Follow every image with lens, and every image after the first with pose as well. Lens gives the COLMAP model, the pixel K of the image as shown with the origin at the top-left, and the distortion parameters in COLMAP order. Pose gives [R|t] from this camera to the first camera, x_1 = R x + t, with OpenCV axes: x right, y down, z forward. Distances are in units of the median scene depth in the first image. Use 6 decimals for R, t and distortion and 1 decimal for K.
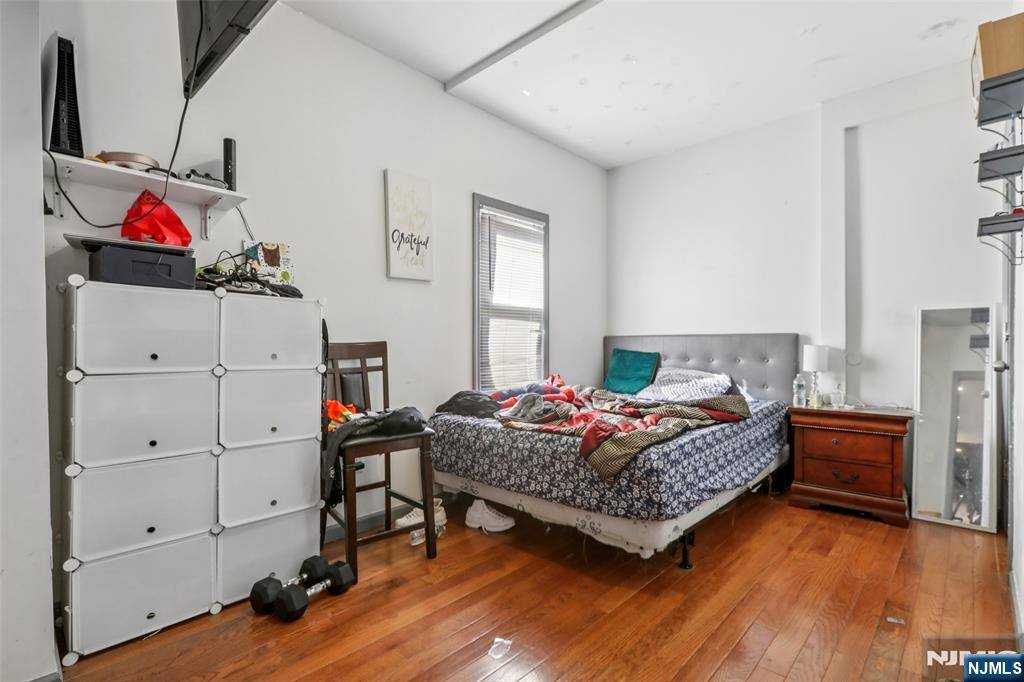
lens RADIAL K [[471.4, 0, 514.6], [0, 471.4, 338.7], [0, 0, 1]] dist [-0.000647, 0.000639]
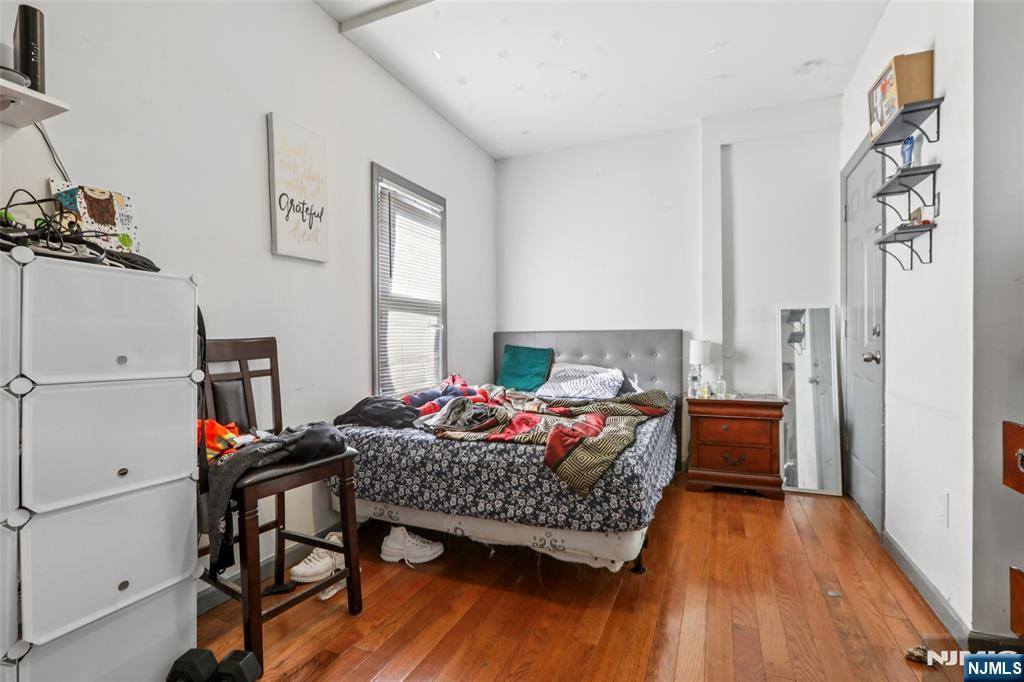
lens RADIAL K [[466.0, 0, 514.5], [0, 466.0, 337.5], [0, 0, 1]] dist [0.001228, 0.000856]
pose [[0.942471, -0.001695, 0.334285, -0.160720], [0.000195, 0.999990, 0.004520, 0.002918], [-0.334289, -0.004194, 0.942461, 0.158673]]
